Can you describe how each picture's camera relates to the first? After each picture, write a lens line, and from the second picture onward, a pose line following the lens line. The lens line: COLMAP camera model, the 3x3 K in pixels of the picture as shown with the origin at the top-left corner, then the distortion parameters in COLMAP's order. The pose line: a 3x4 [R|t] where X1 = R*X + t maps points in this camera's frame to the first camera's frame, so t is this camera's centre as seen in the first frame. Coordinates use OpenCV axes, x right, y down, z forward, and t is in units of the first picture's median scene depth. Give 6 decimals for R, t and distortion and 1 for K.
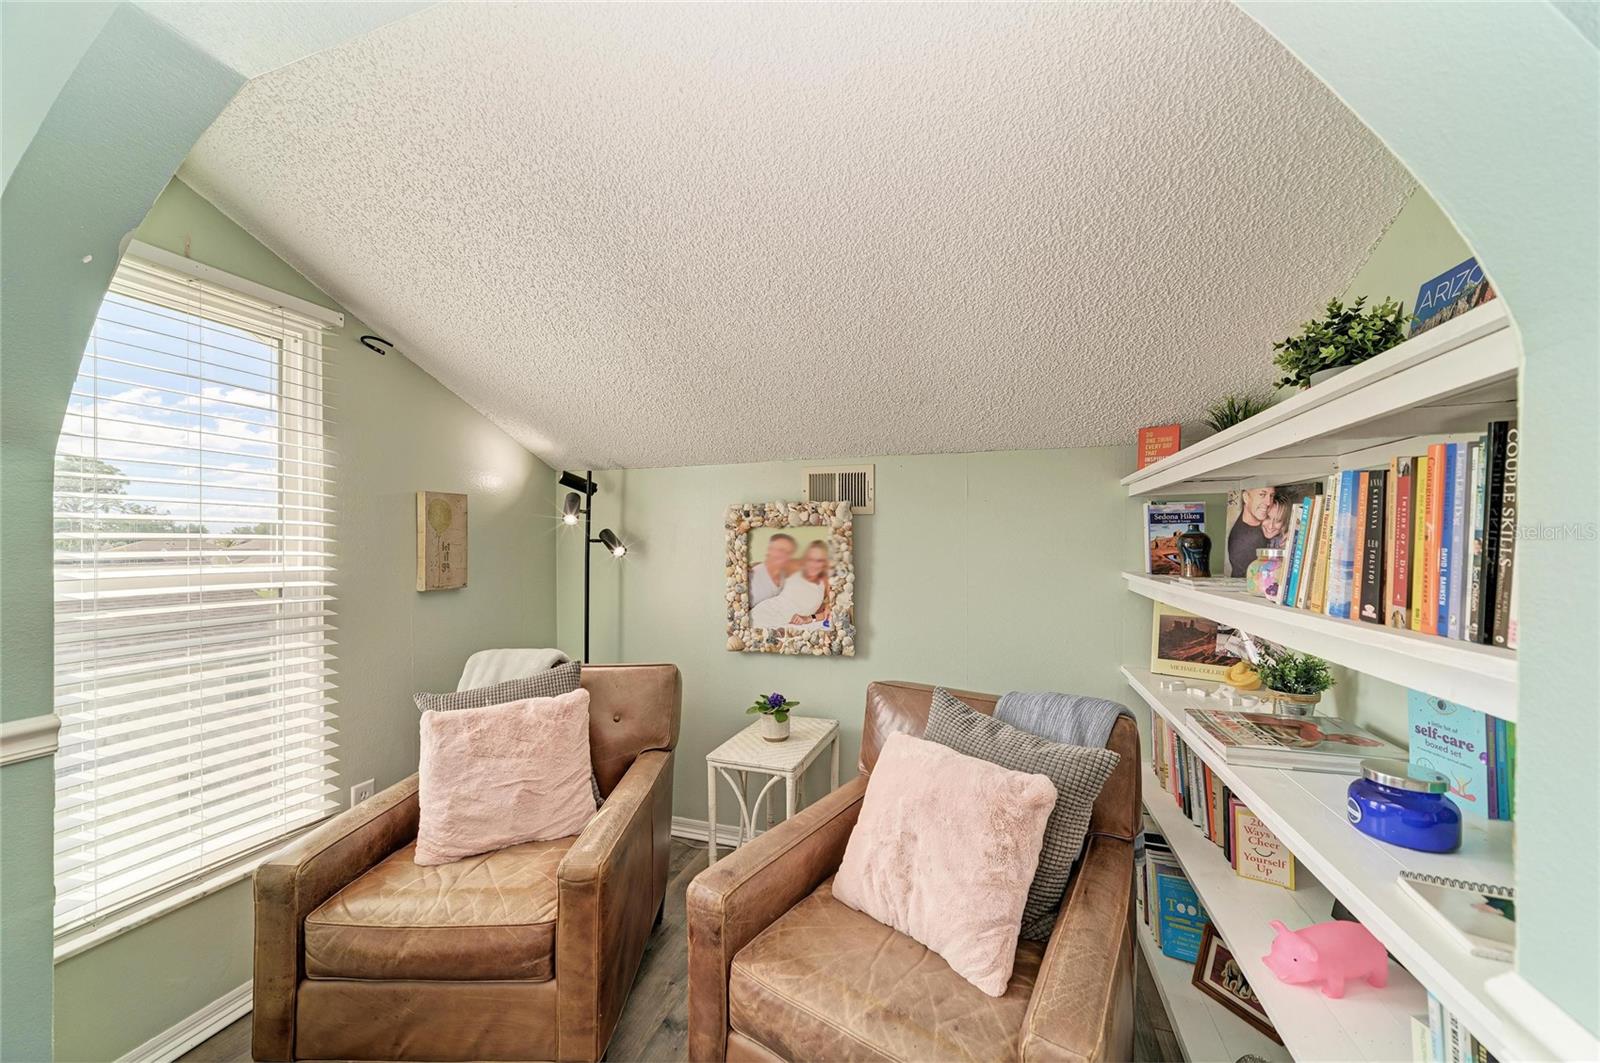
lens RADIAL K [[570.4, 0, 817.7], [0, 570.4, 544.3], [0, 0, 1]] dist [-0.010457, 0.002044]
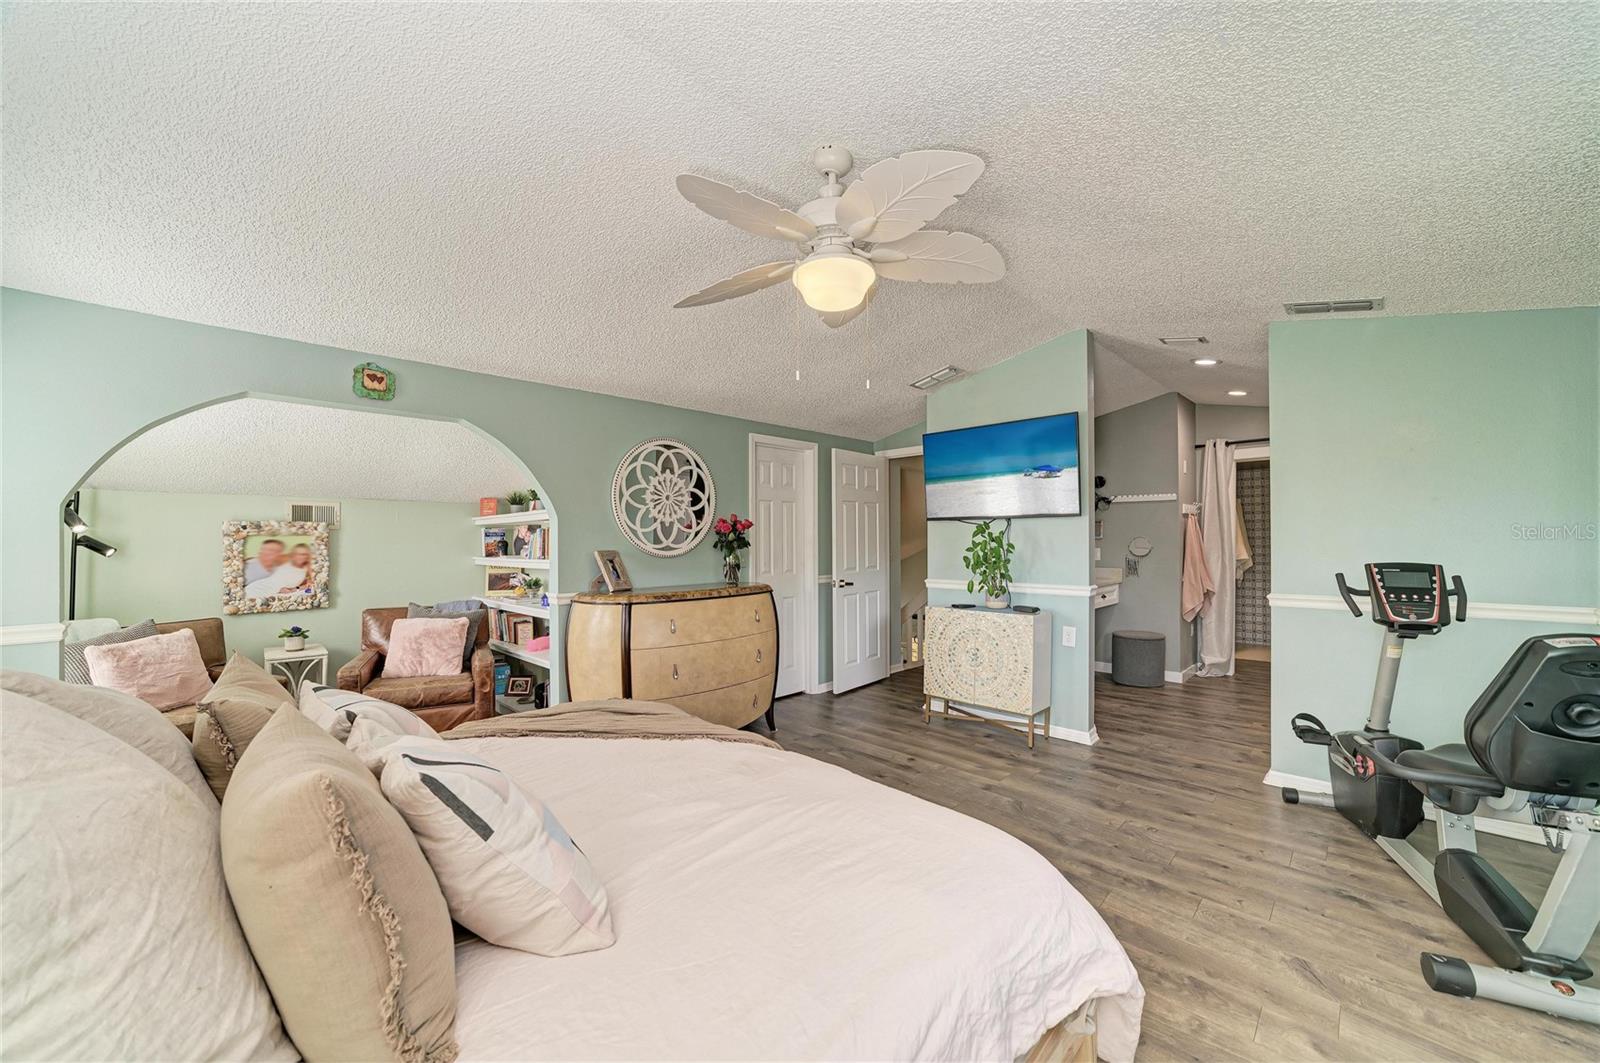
lens RADIAL K [[570.4, 0, 797.9], [0, 570.4, 539.6], [0, 0, 1]] dist [-0.010457, 0.002044]
pose [[0.445567, 0.003576, 0.895242, -0.879861], [0.008384, 0.999931, -0.008167, 0.007693], [-0.895210, 0.011145, 0.445506, -1.137166]]
